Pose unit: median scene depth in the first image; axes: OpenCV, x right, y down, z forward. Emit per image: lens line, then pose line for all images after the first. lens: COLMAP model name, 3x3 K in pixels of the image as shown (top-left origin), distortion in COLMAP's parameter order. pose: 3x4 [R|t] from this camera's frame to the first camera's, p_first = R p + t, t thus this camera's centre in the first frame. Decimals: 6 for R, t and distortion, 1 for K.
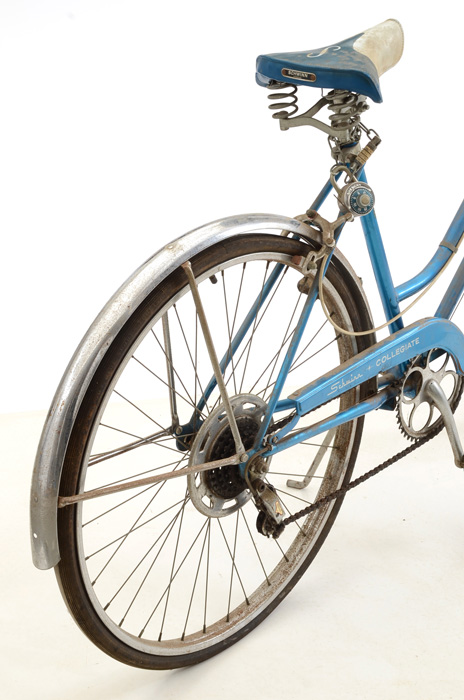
lens RADIAL K [[1489.0, 0, 232.0], [0, 1489.0, 350.0], [0, 0, 1]] dist [0.373210, 0.116135]
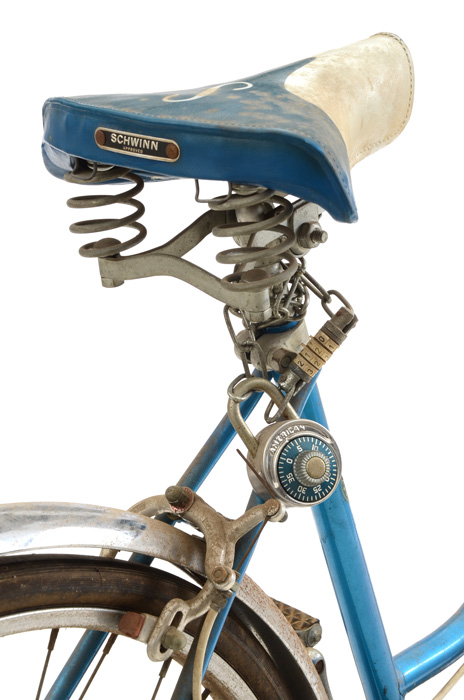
lens RADIAL K [[1879.1, 0, 232.0], [0, 1879.1, 350.0], [0, 0, 1]] dist [0.350097, 0.401038]
pose [[0.999641, 0.020923, 0.016736, 0.058425], [-0.018866, 0.993205, -0.114835, -0.073974], [-0.019025, 0.114478, 0.993244, 0.512435]]
